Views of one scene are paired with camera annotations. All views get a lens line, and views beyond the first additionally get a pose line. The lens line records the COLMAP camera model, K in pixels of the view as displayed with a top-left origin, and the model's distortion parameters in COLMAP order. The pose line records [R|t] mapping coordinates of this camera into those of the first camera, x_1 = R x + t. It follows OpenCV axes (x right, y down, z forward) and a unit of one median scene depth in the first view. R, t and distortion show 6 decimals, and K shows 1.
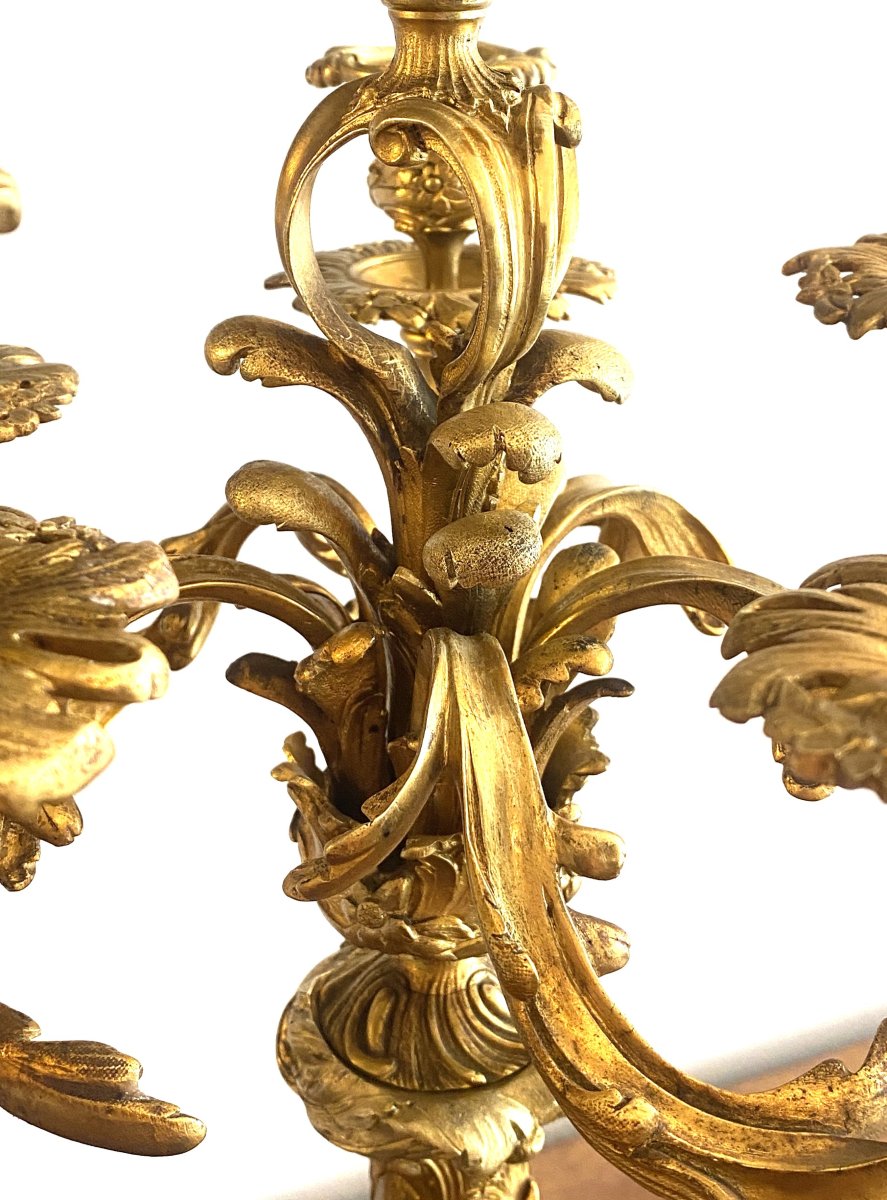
lens RADIAL K [[1473.1, 0, 440.4], [0, 1473.1, 603.4], [0, 0, 1]] dist [0.030619, 0.000000]
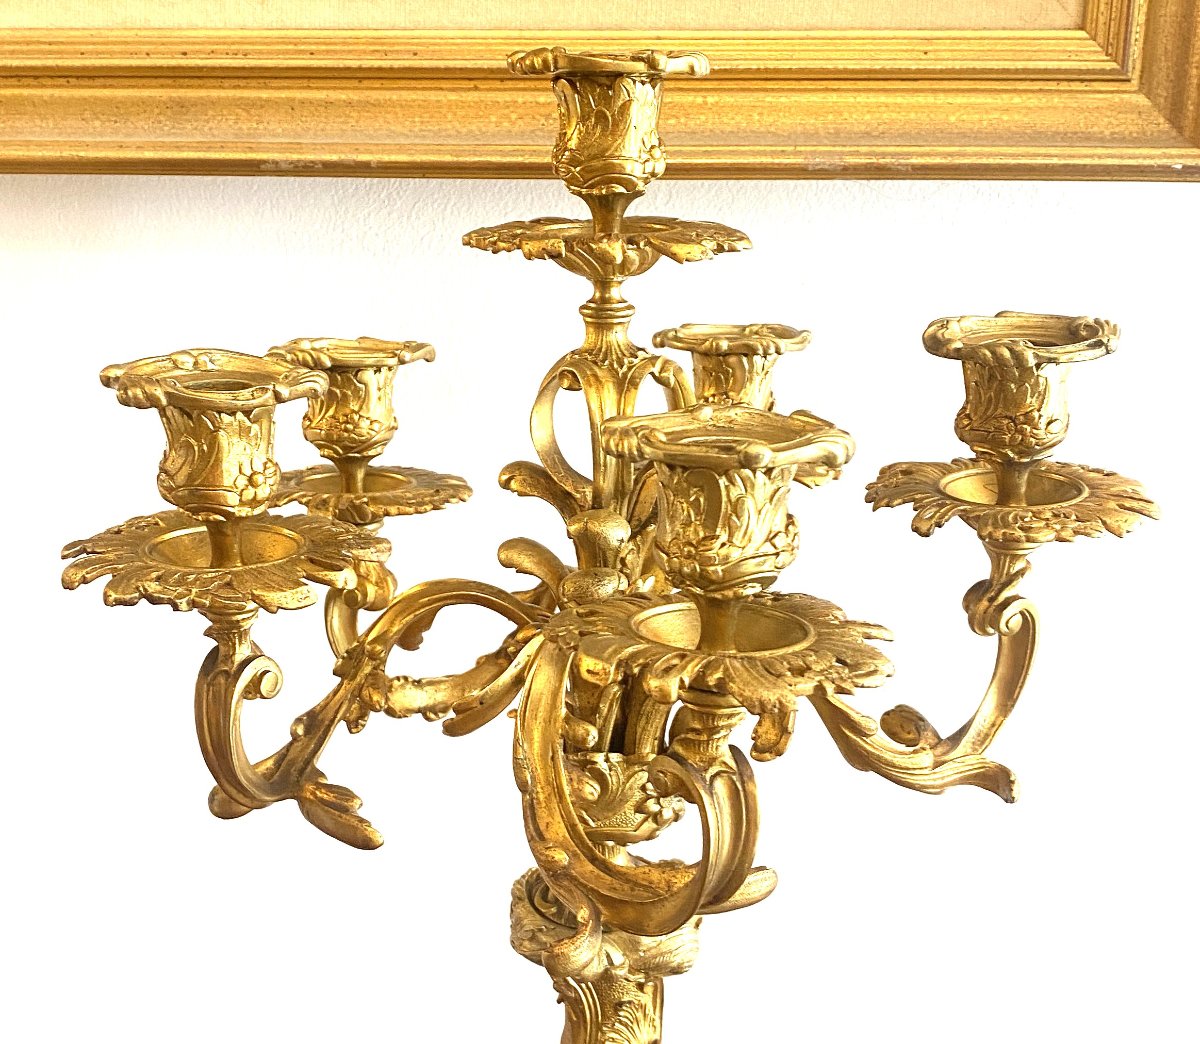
lens RADIAL K [[1540.8, 0, 591.9], [0, 1540.8, 519.1], [0, 0, 1]] dist [0.007115, 0.000000]
pose [[0.905779, 0.099781, -0.411836, 0.792103], [-0.183333, 0.968491, -0.168567, 0.201522], [0.382040, 0.228188, 0.895531, -0.748146]]
